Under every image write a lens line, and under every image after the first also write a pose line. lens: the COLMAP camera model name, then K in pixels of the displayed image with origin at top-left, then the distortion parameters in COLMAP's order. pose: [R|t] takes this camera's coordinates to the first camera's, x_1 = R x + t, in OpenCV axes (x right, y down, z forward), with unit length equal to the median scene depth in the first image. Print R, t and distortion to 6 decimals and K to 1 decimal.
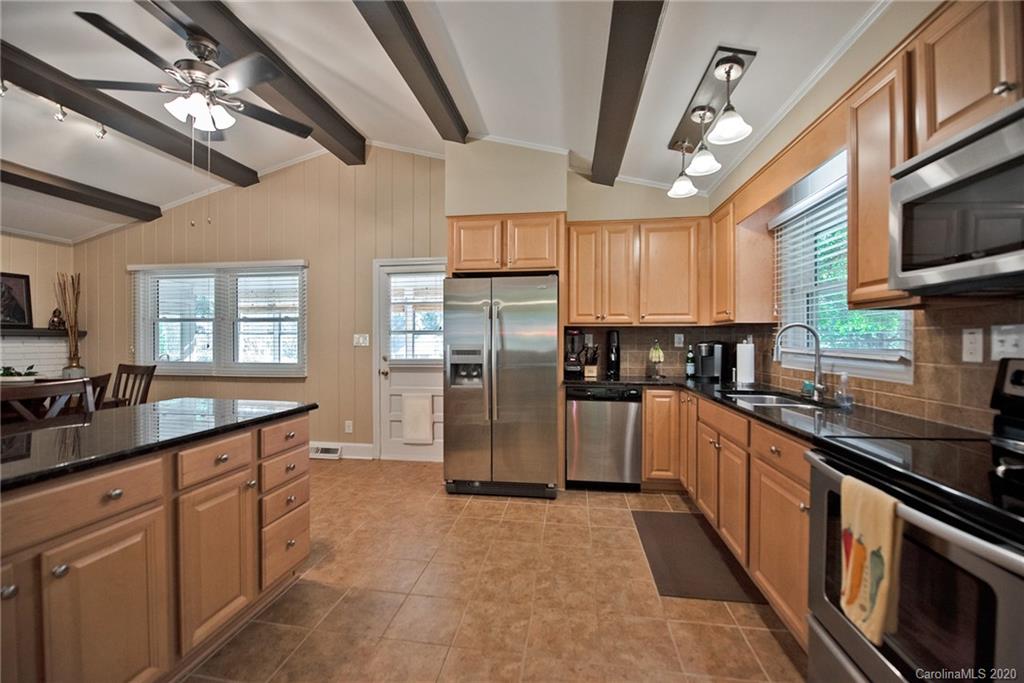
lens RADIAL K [[417.8, 0, 512.8], [0, 417.8, 339.5], [0, 0, 1]] dist [-0.008654, -0.001827]
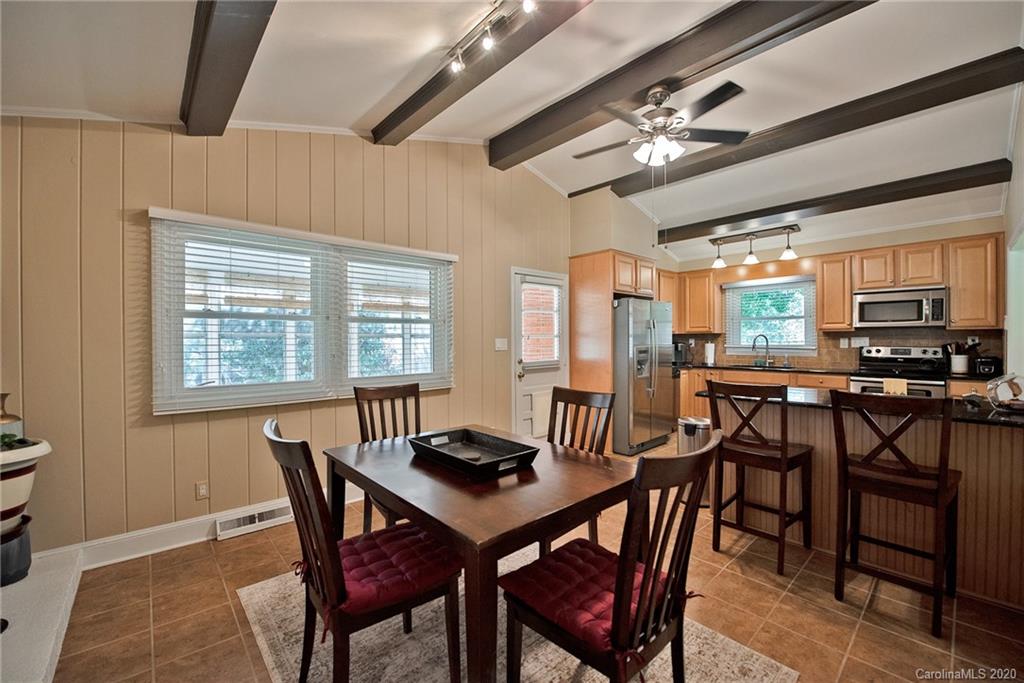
lens RADIAL K [[417.8, 0, 530.5], [0, 417.8, 341.9], [0, 0, 1]] dist [-0.008654, -0.001827]
pose [[0.612888, -0.007943, 0.790130, -1.413793], [0.006033, 0.999967, 0.005373, -0.013447], [-0.790147, 0.001474, 0.612916, 0.422210]]
